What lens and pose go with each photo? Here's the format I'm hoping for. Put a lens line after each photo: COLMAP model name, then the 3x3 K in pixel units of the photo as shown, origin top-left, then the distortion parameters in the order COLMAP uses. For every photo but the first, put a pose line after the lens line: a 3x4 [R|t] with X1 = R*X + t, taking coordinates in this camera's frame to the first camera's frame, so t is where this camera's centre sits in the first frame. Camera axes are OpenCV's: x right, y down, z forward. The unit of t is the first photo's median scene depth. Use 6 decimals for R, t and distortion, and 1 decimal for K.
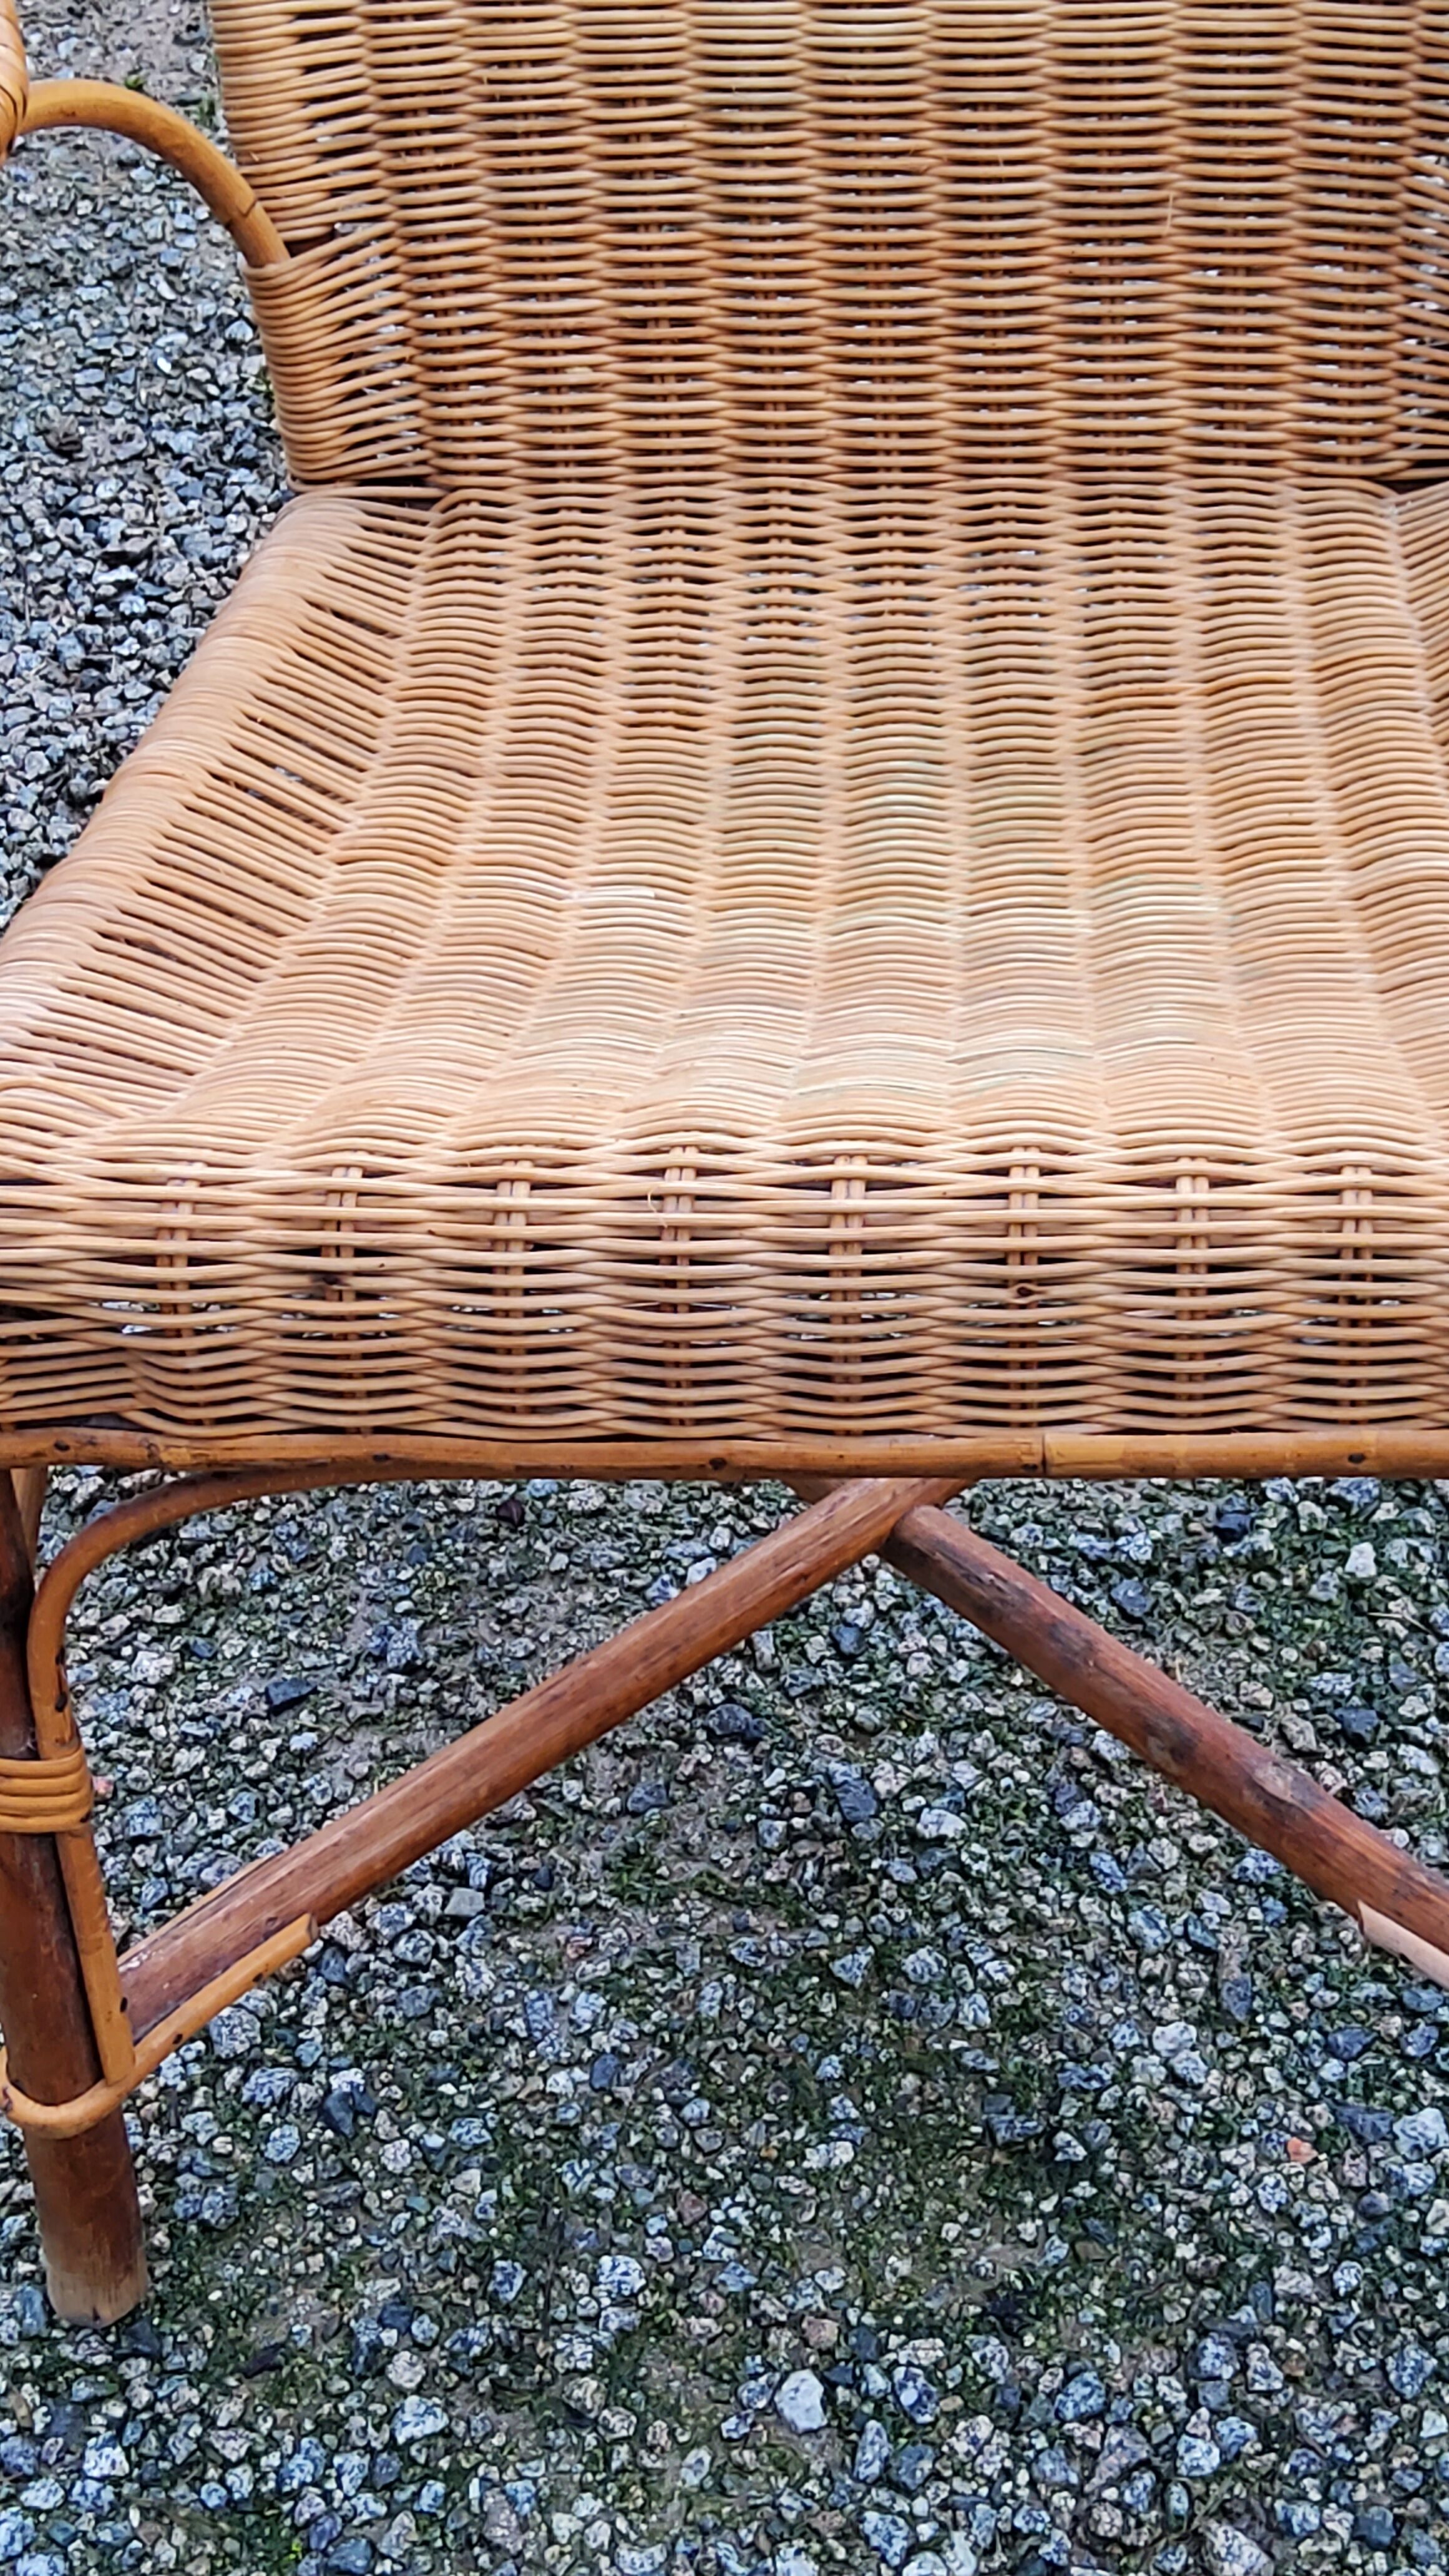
lens RADIAL K [[3835.6, 0, 744.6], [0, 3835.6, 1273.2], [0, 0, 1]] dist [0.112192, 0.000000]
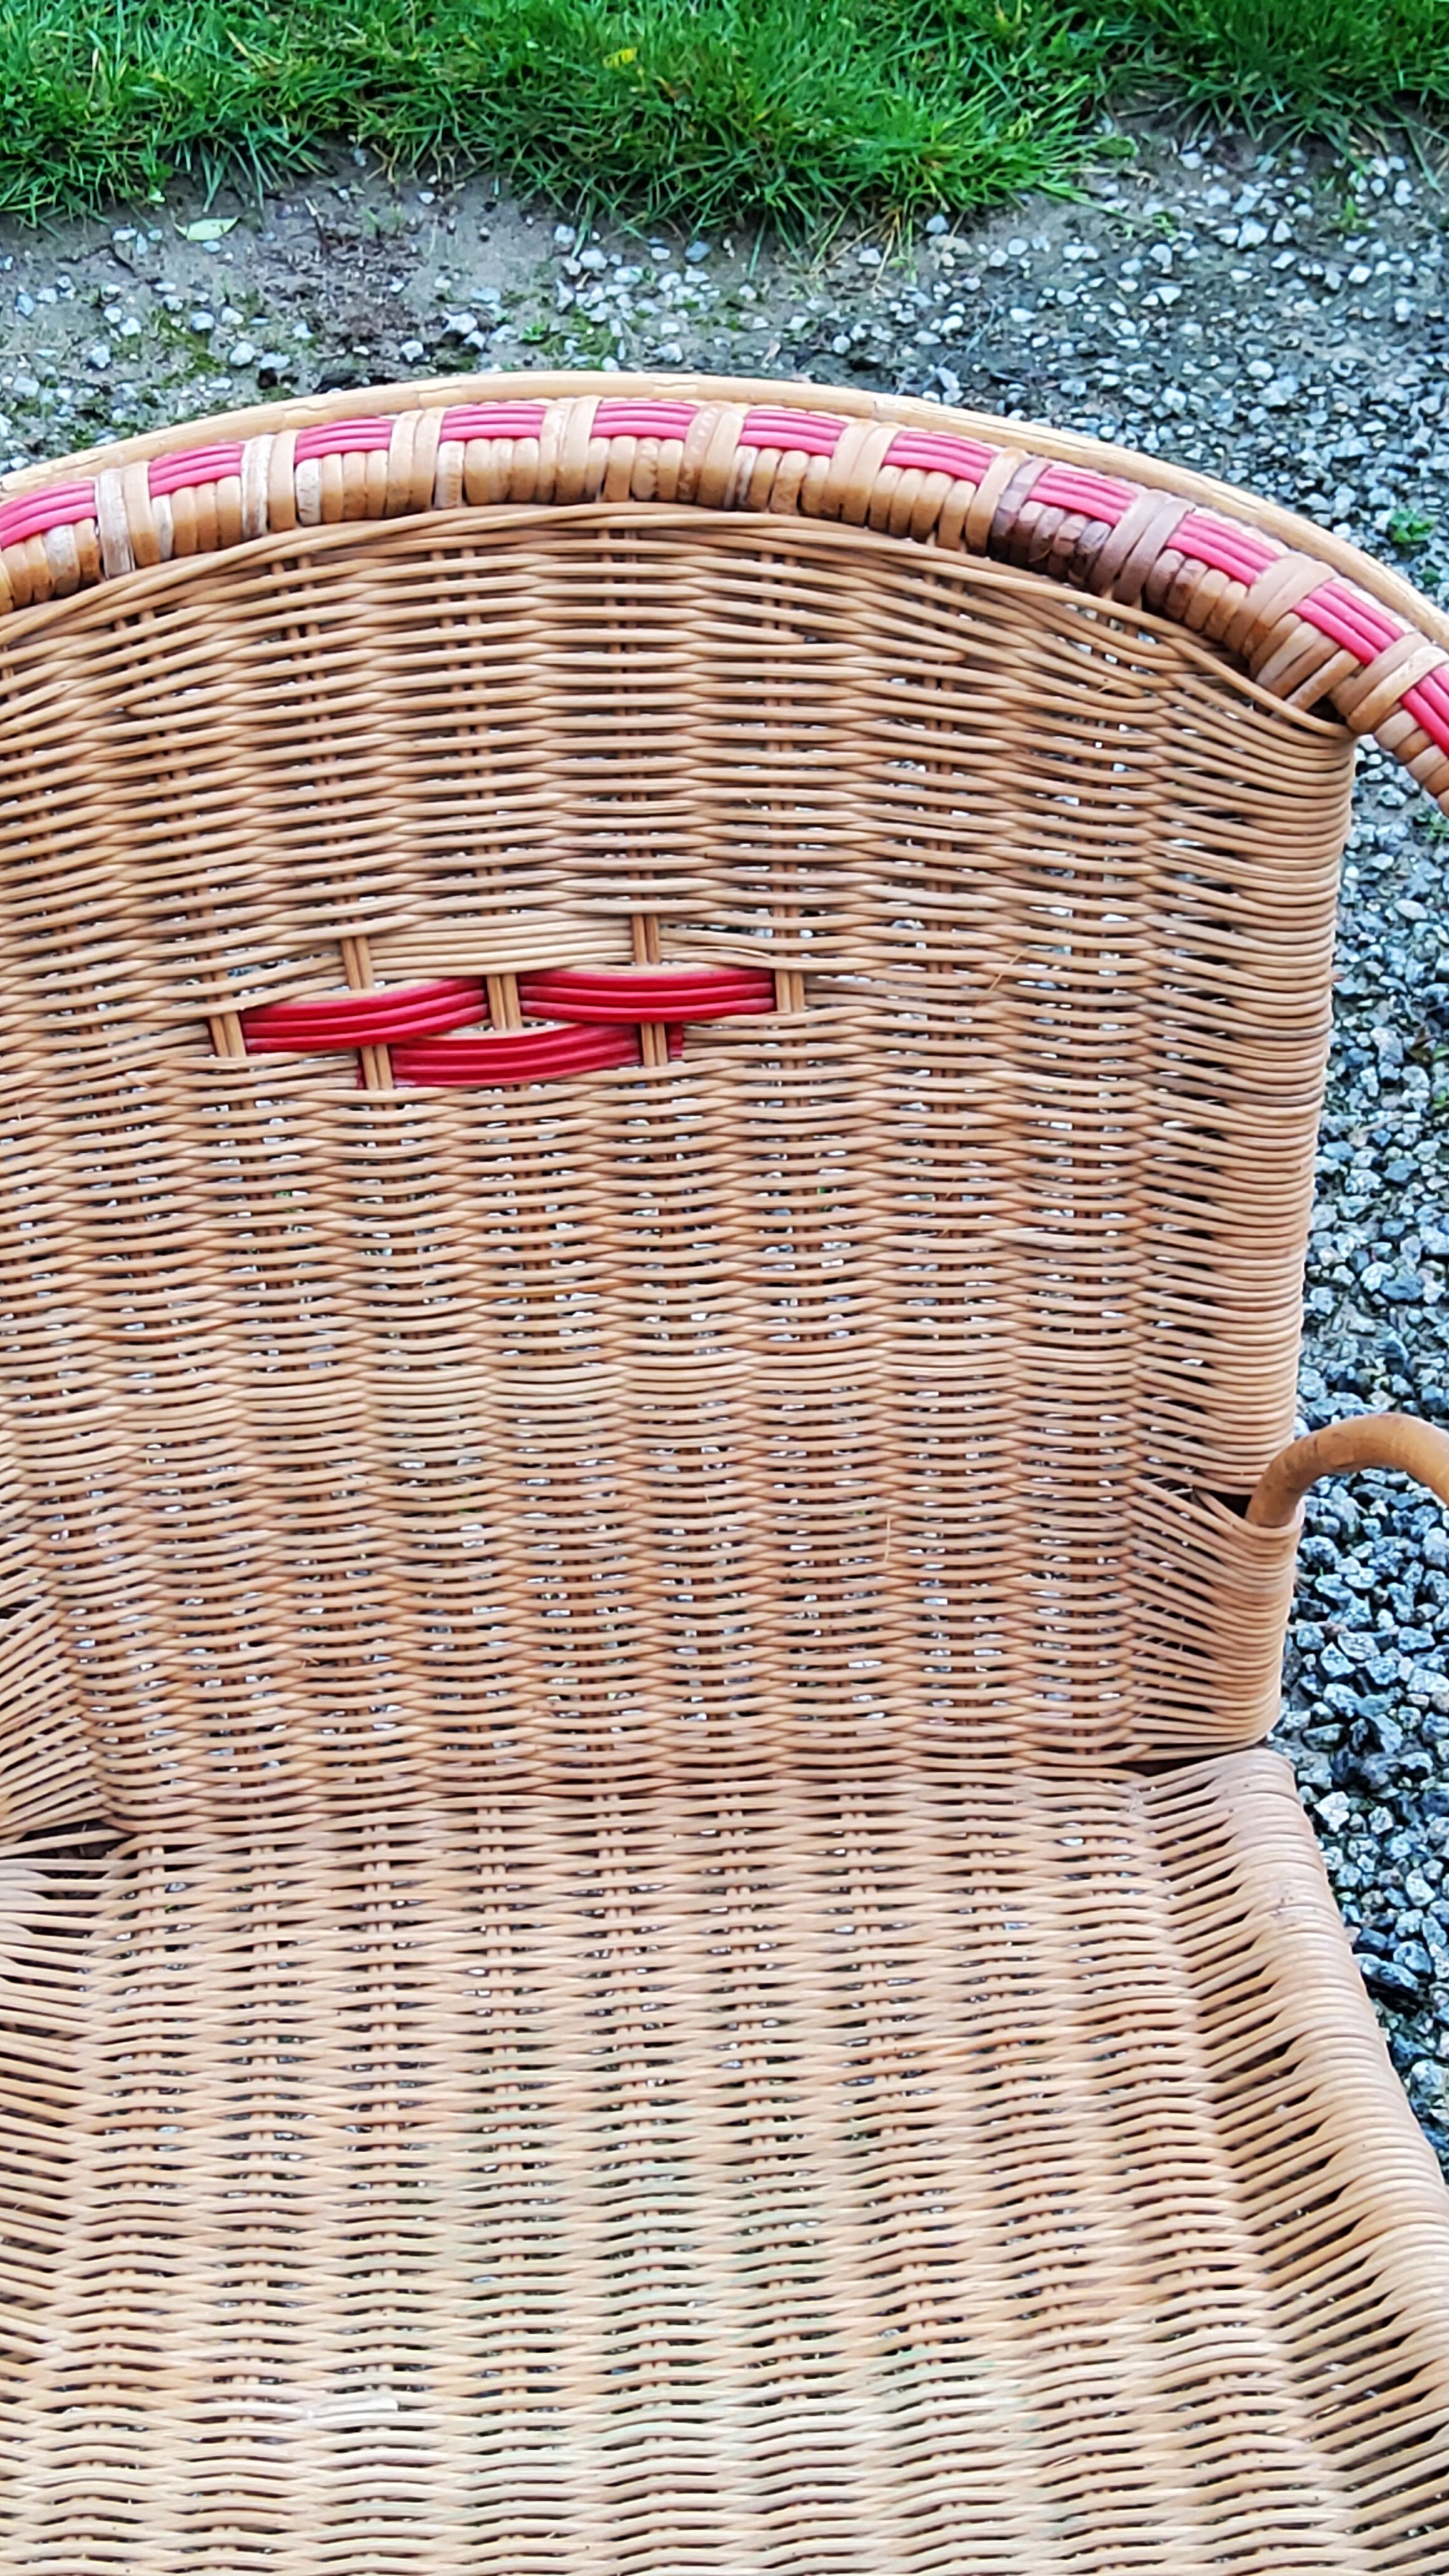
lens RADIAL K [[3835.6, 0, 739.9], [0, 3835.6, 1256.5], [0, 0, 1]] dist [0.112192, 0.000000]
pose [[0.992109, -0.067788, 0.105475, -0.018341], [0.066699, 0.997677, 0.013821, -0.329551], [-0.106167, -0.006677, 0.994326, 0.065724]]
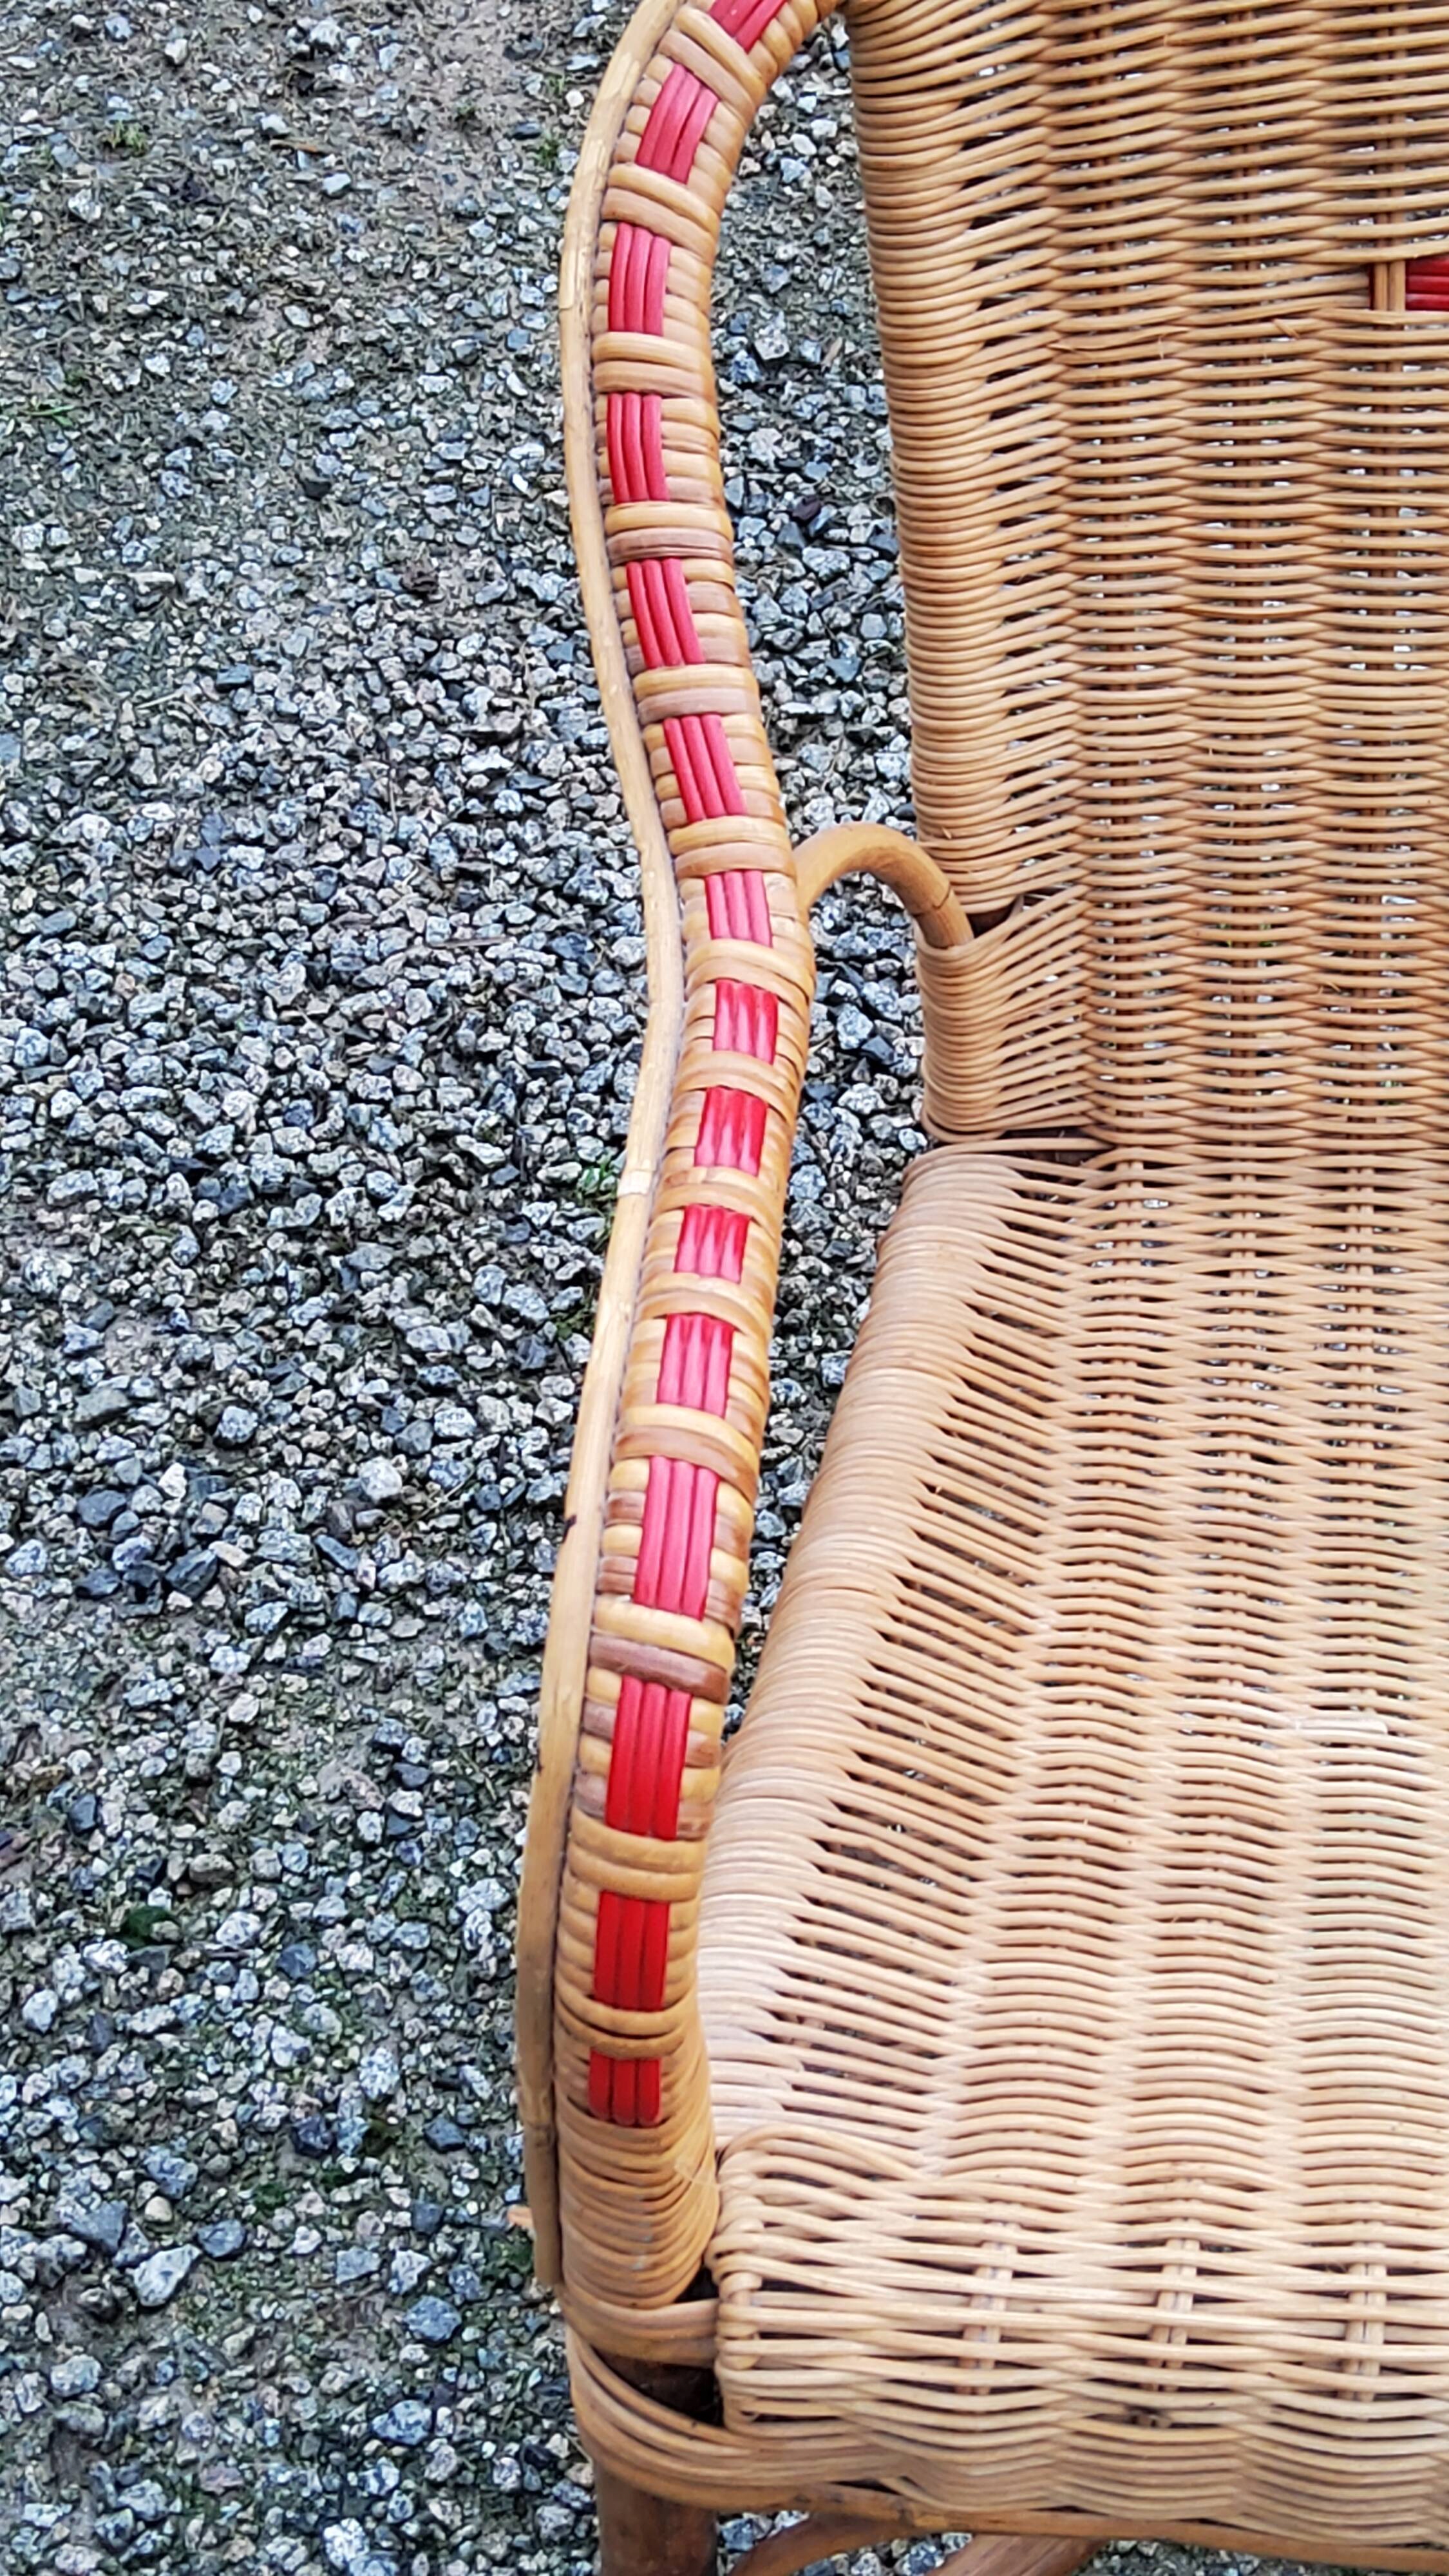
lens RADIAL K [[3847.4, 0, 736.1], [0, 3847.4, 1248.3], [0, 0, 1]] dist [0.128773, 0.000000]
pose [[0.999232, 0.038064, 0.009311, -0.163900], [-0.038904, 0.992098, 0.119284, -0.271026], [-0.004697, -0.119555, 0.992817, 0.101730]]
